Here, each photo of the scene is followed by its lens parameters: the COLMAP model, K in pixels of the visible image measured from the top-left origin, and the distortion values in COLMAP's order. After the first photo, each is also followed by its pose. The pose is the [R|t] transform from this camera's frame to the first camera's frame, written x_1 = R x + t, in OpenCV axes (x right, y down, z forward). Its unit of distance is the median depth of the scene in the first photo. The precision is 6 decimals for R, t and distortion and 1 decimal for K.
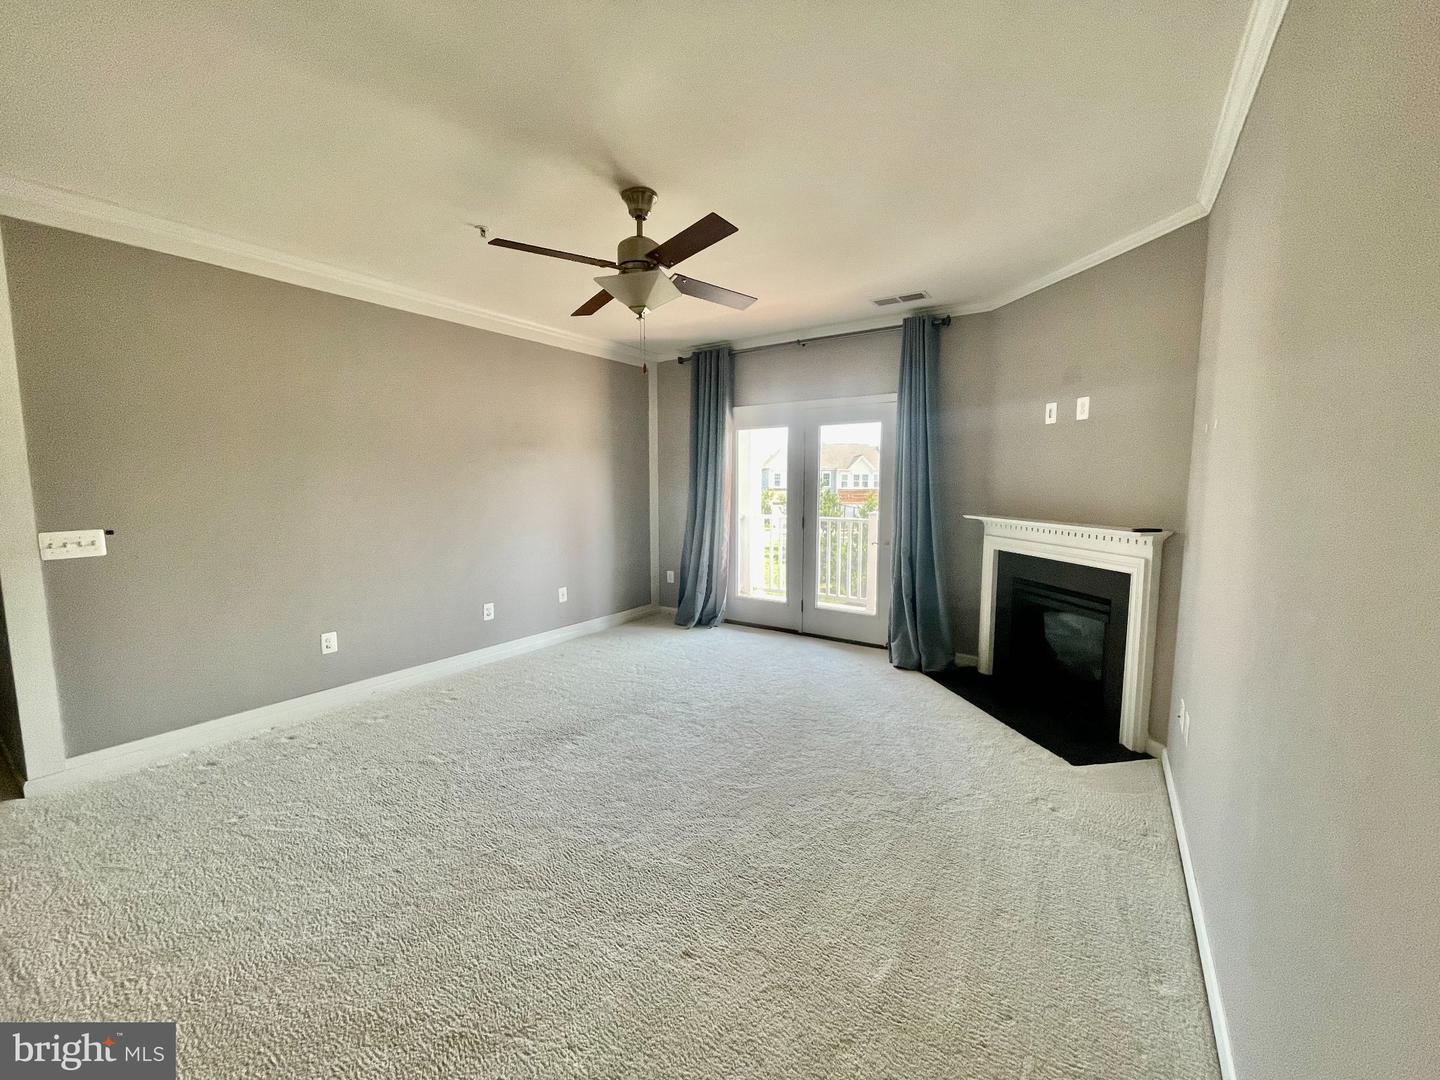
lens RADIAL K [[580.7, 0, 711.2], [0, 580.7, 542.2], [0, 0, 1]] dist [-0.001973, -0.000259]
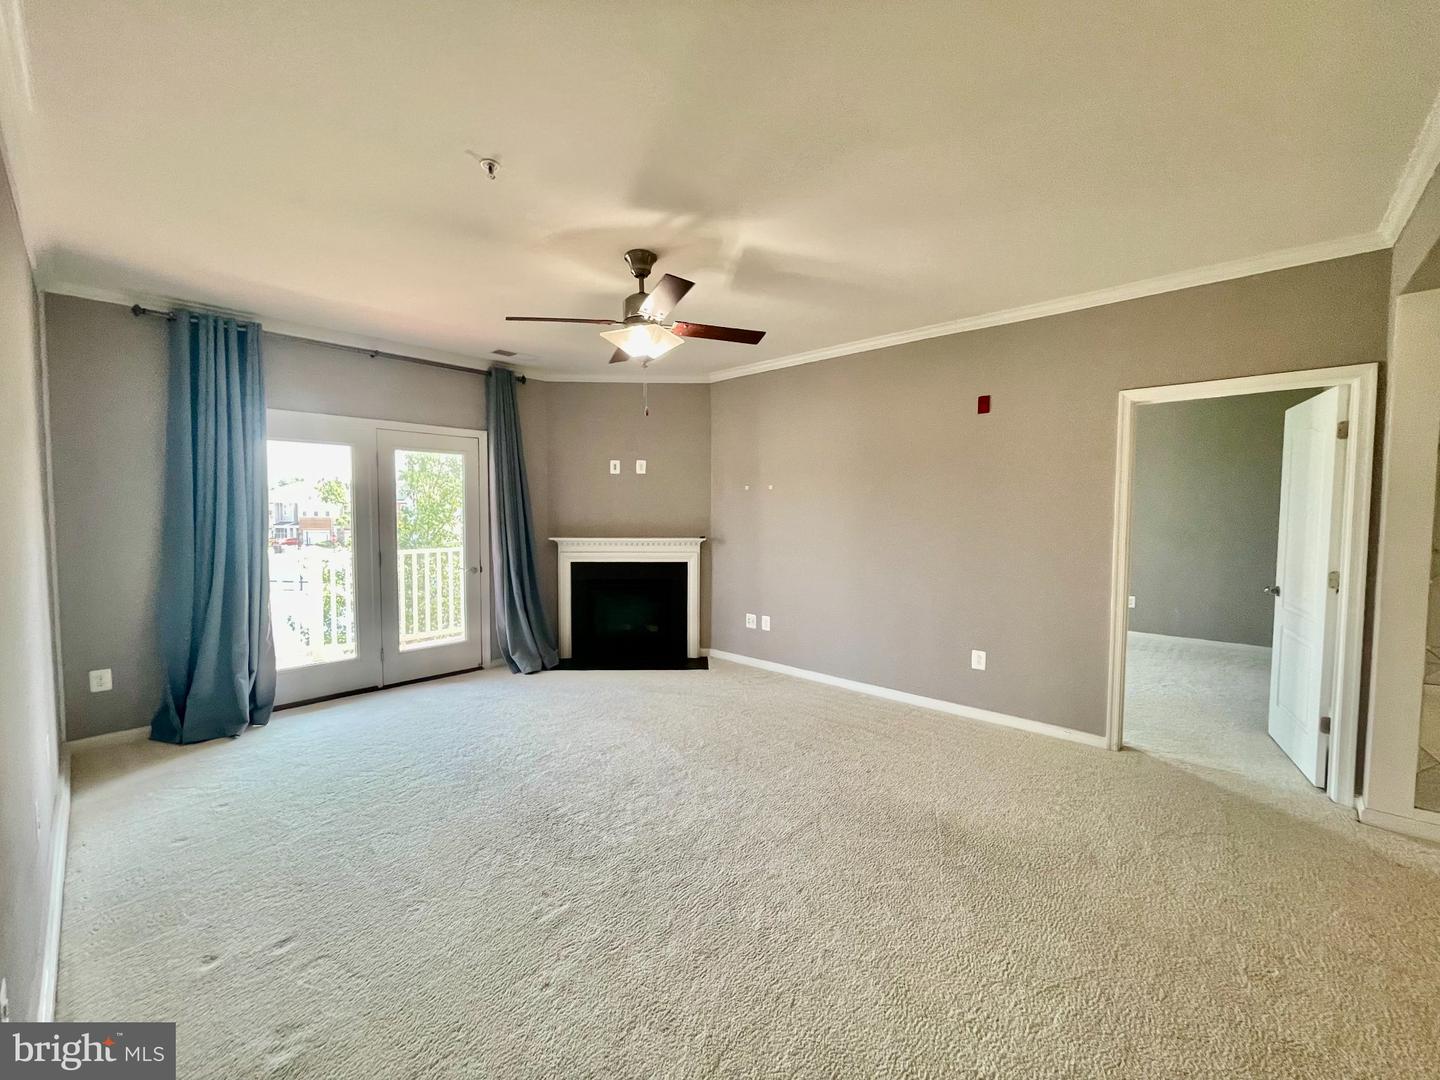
lens RADIAL K [[580.7, 0, 711.2], [0, 580.7, 542.2], [0, 0, 1]] dist [-0.001973, -0.000259]
pose [[0.147987, -0.051422, 0.987651, -0.752659], [0.101274, 0.994186, 0.036588, -0.047738], [-0.983790, 0.094609, 0.152335, 0.457276]]
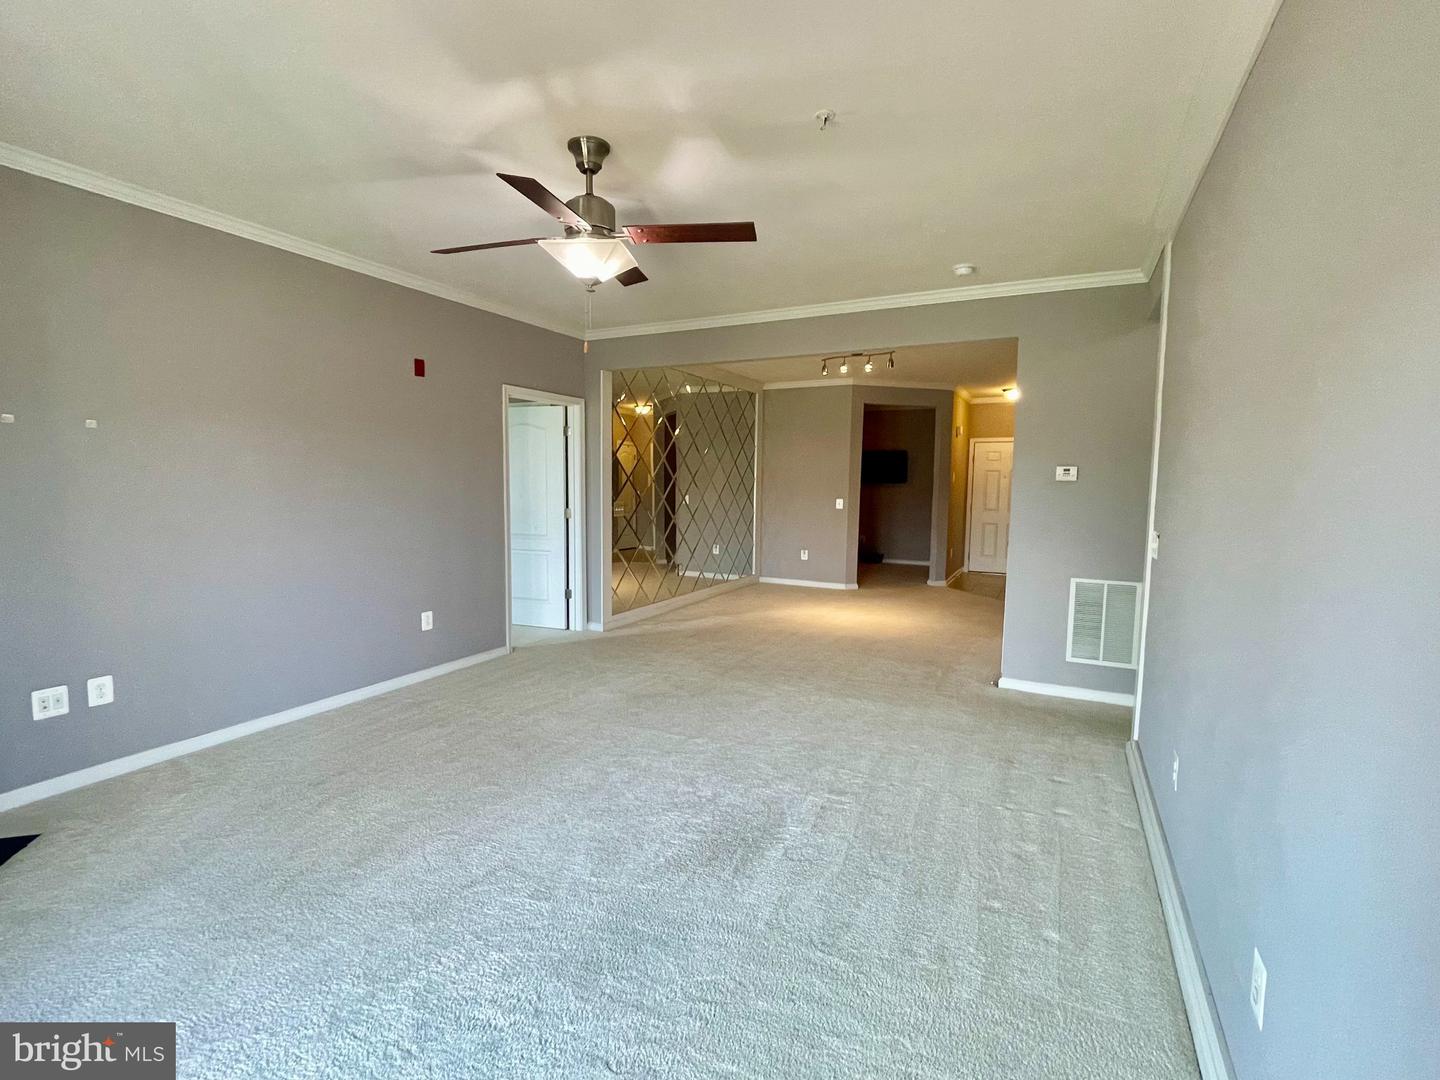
lens RADIAL K [[677.3, 0, 722.1], [0, 677.3, 536.8], [0, 0, 1]] dist [0.000396, 0.000034]
pose [[-0.990742, -0.000960, -0.135756, -0.097425], [-0.027131, 0.981203, 0.191062, -0.142455], [0.133021, 0.192976, -0.972145, 1.315274]]
